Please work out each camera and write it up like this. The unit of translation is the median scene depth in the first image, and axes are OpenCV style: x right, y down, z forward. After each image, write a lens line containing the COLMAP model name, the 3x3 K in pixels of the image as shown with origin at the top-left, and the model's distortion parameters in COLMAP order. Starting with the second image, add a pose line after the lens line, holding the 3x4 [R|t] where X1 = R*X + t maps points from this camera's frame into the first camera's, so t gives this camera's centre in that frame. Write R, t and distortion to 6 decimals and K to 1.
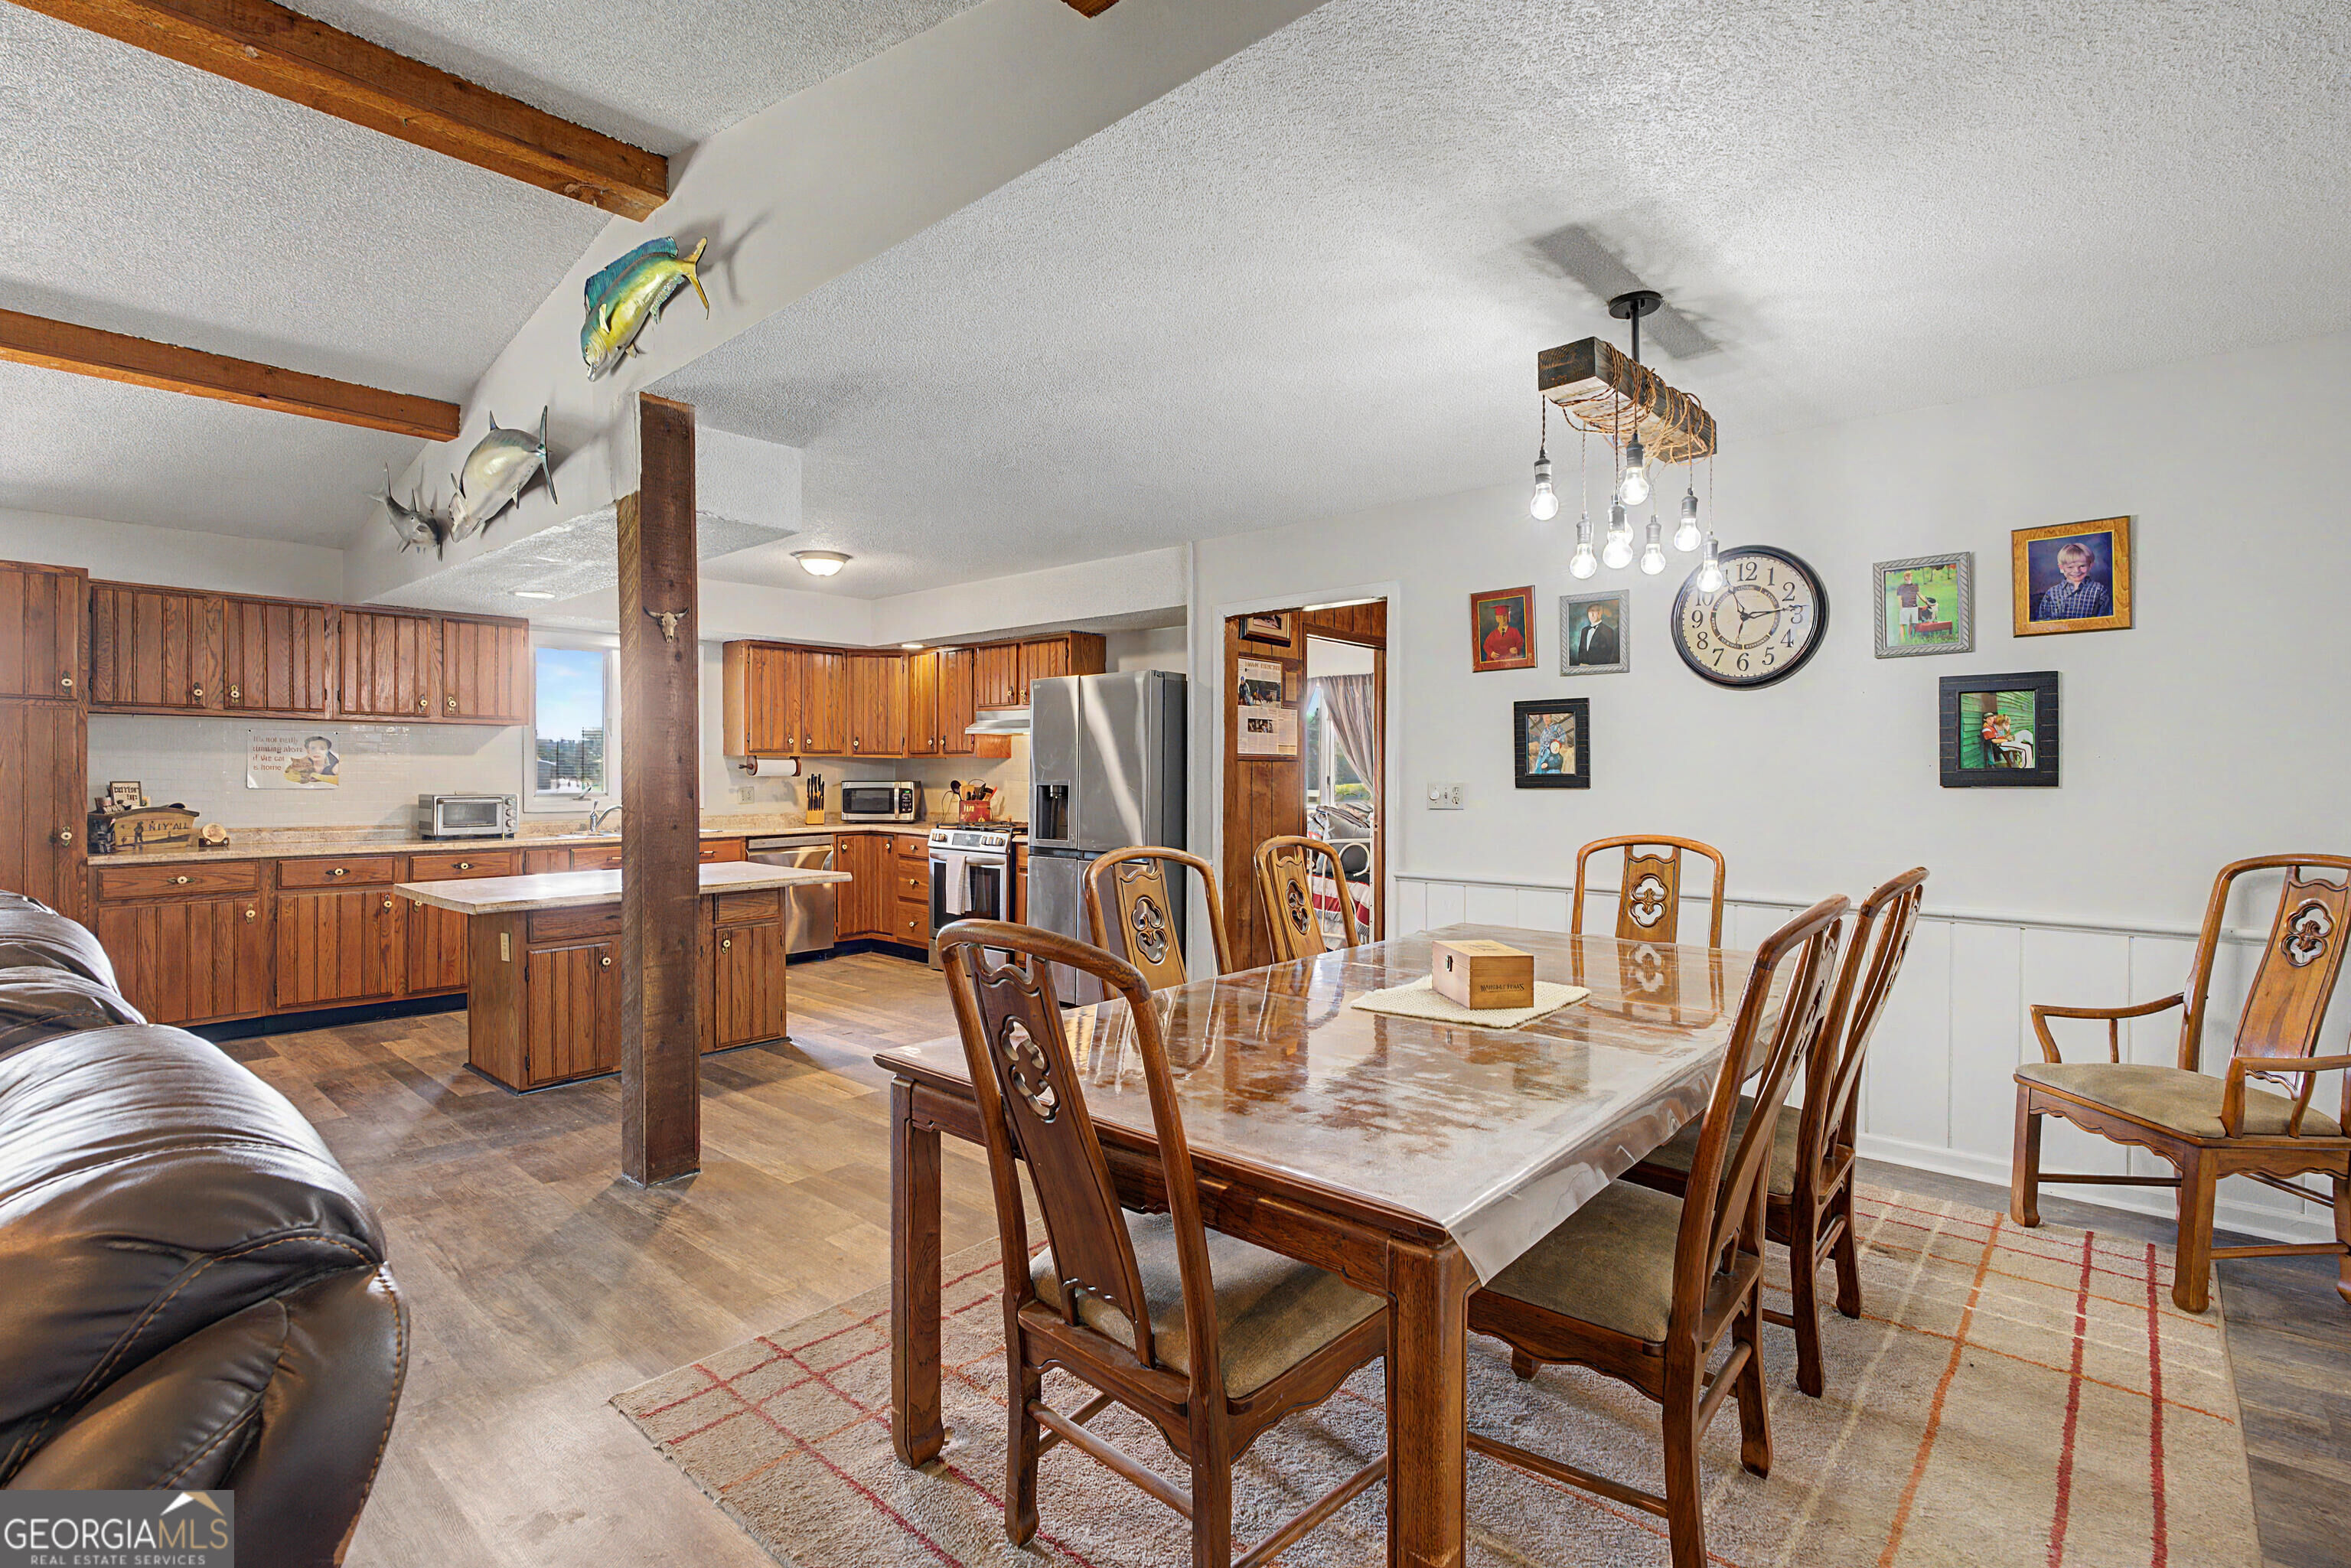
lens RADIAL K [[1084.9, 0, 1175.5], [0, 1084.9, 784.0], [0, 0, 1]] dist [-0.001390, 0.000371]
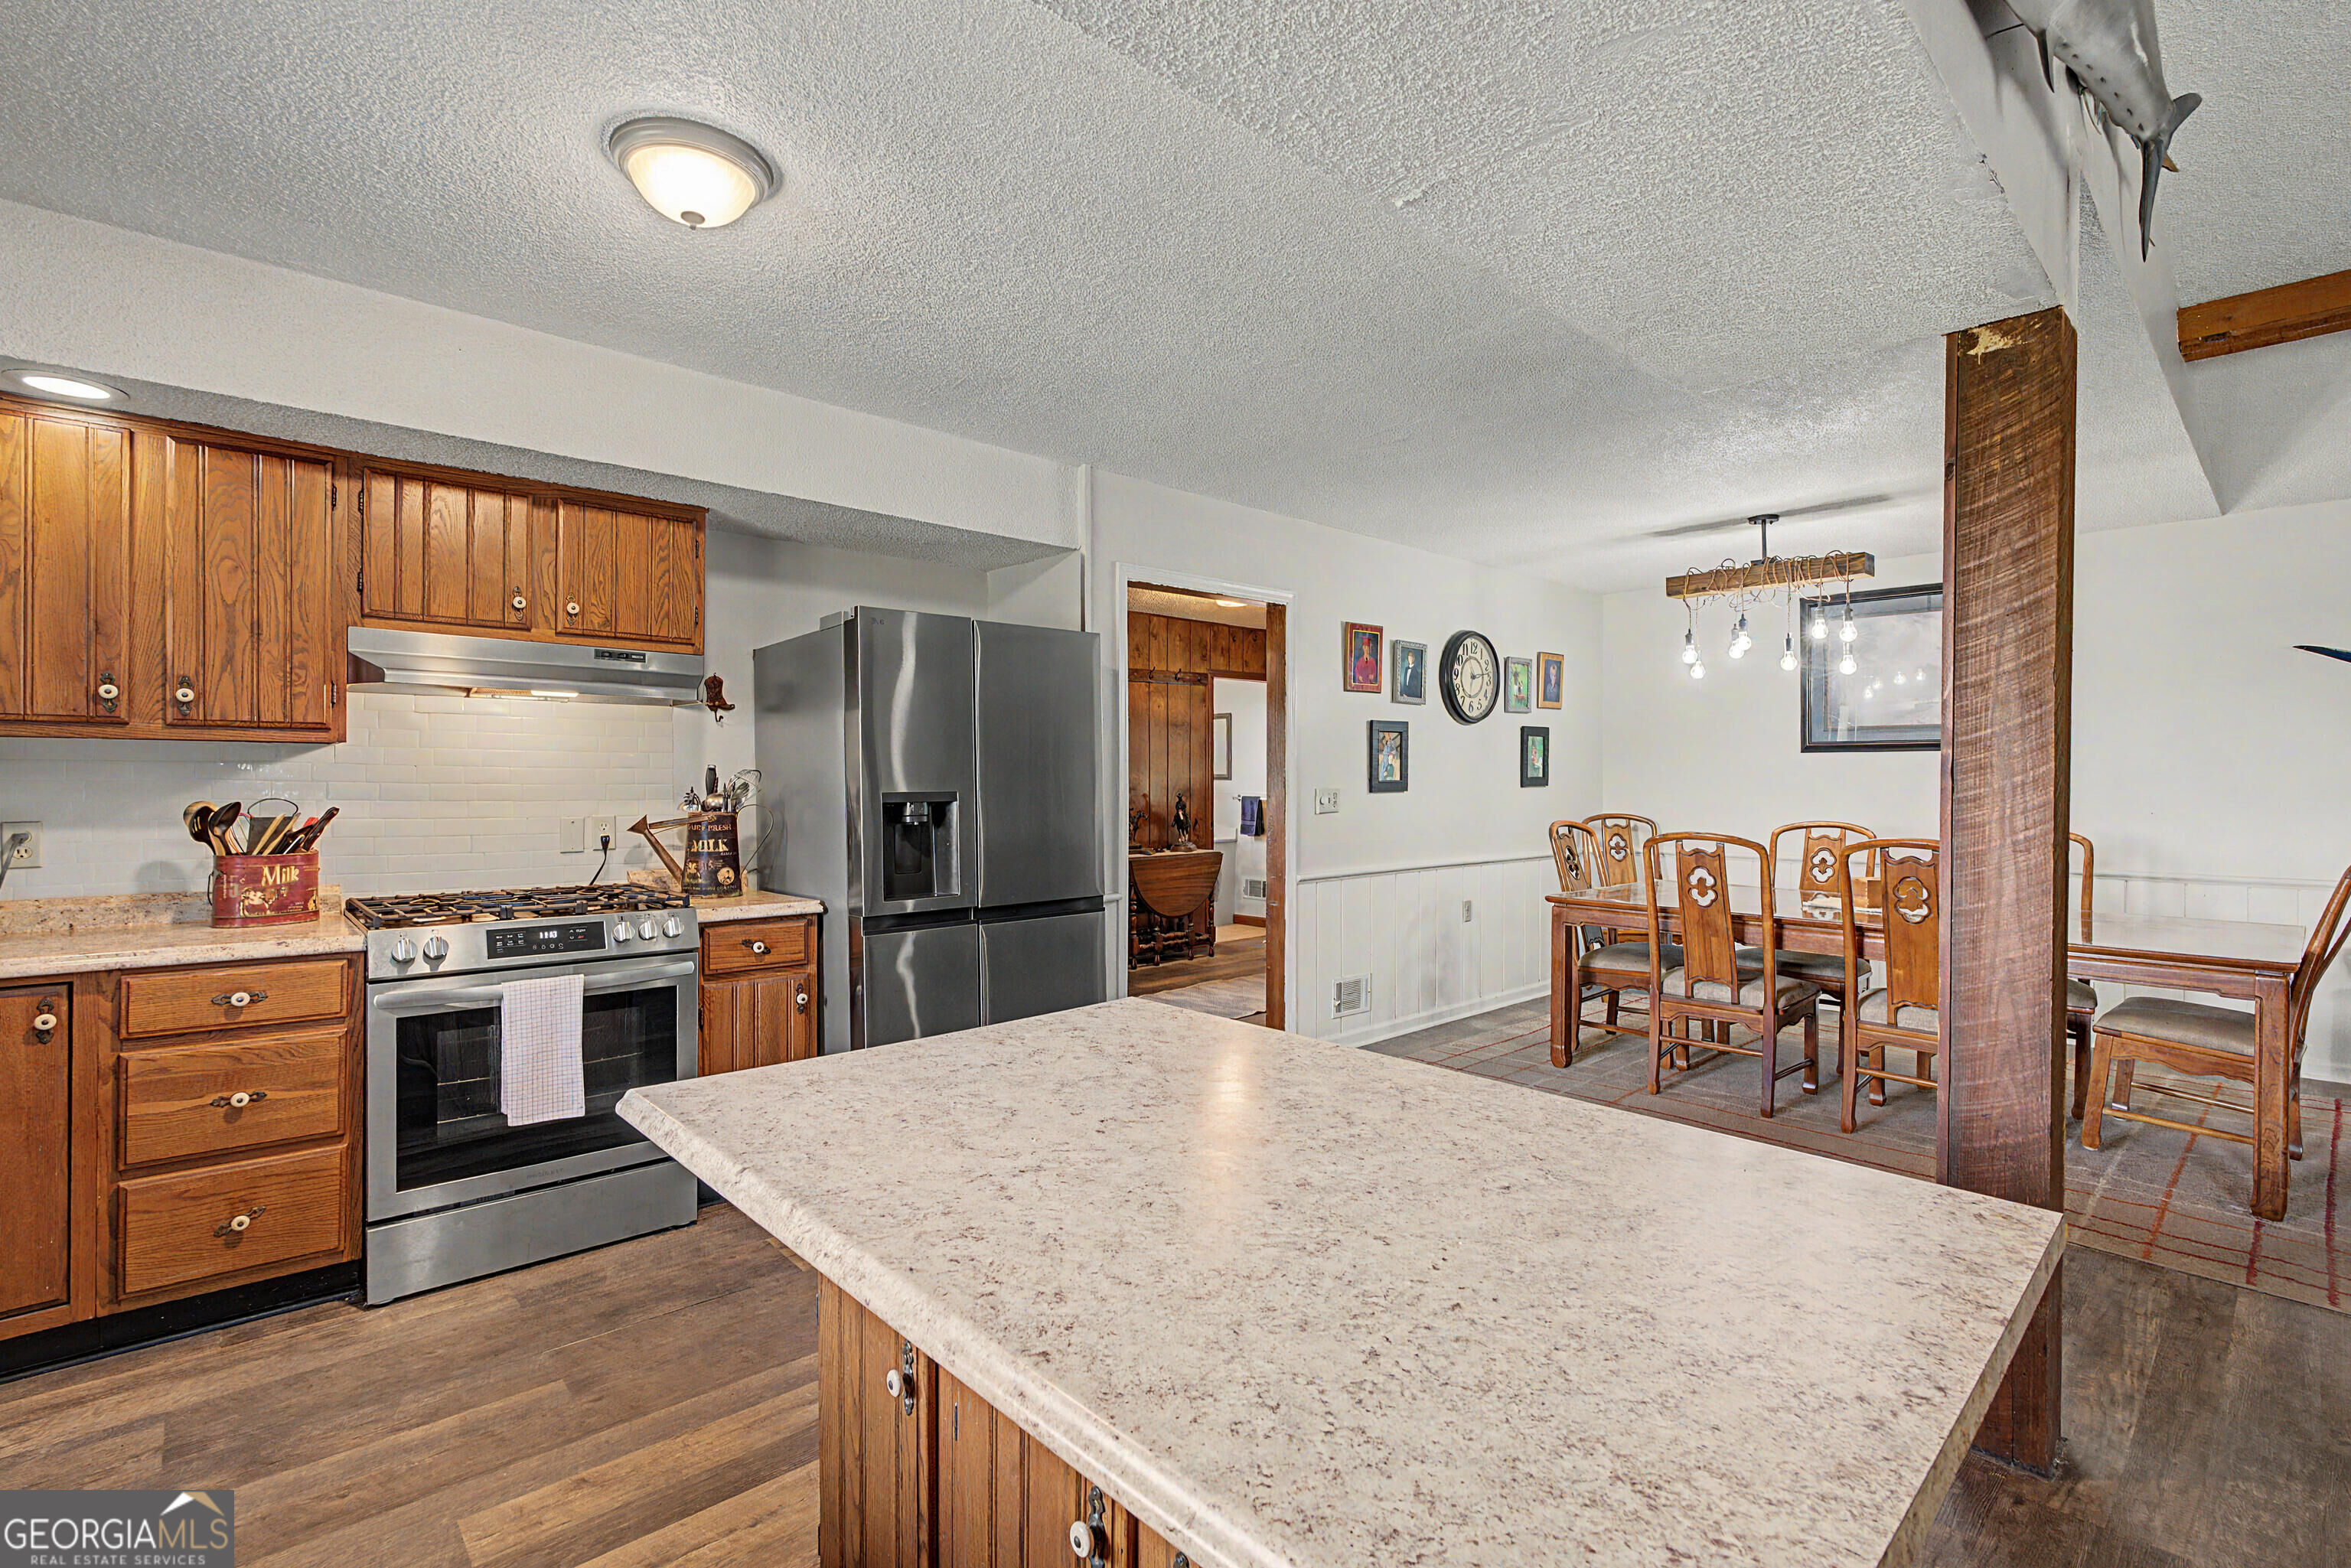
lens RADIAL K [[1056.1, 0, 1169.4], [0, 1056.1, 781.6], [0, 0, 1]] dist [-0.015049, 0.000915]
pose [[0.109920, -0.003036, 0.993936, -0.497184], [0.009987, 0.999948, 0.001950, -0.006966], [-0.993890, 0.009712, 0.109944, 0.628191]]
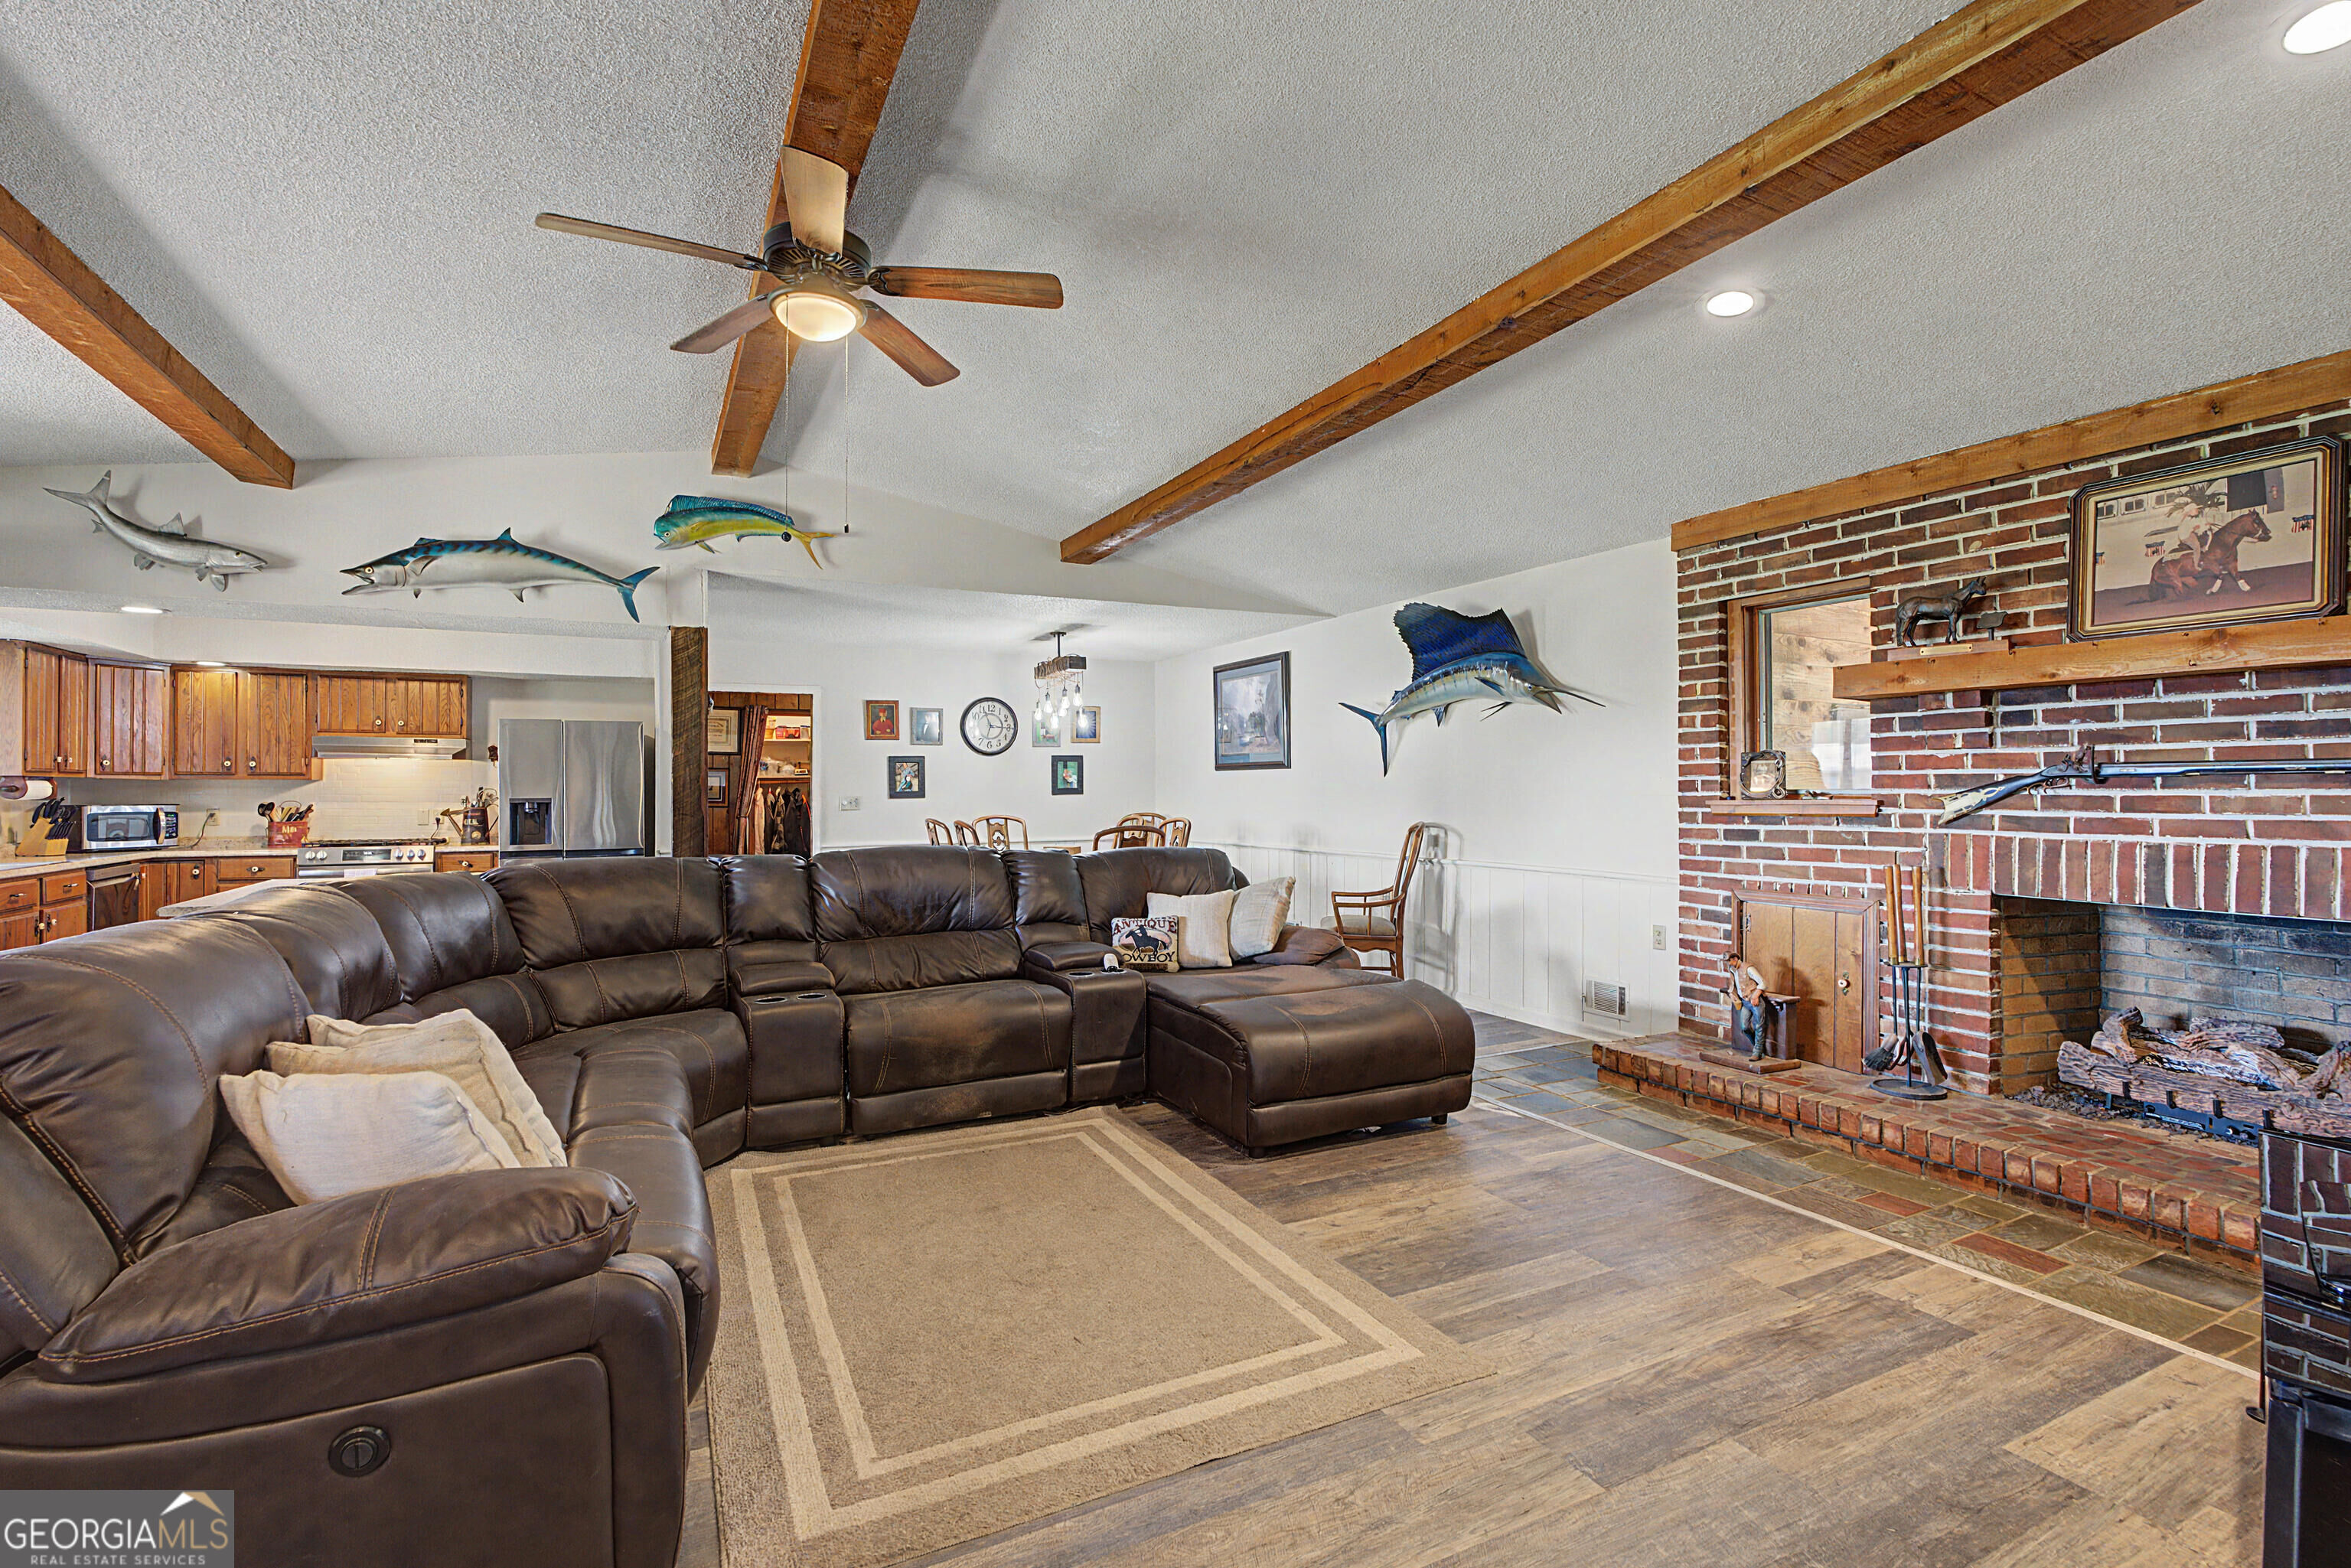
lens RADIAL K [[1056.1, 0, 1169.4], [0, 1056.1, 781.6], [0, 0, 1]] dist [-0.015049, 0.000915]
pose [[0.375864, 0.005901, 0.926656, -0.759379], [0.015301, 0.999804, -0.012573, 0.003186], [-0.926548, 0.018905, 0.375700, -0.131506]]
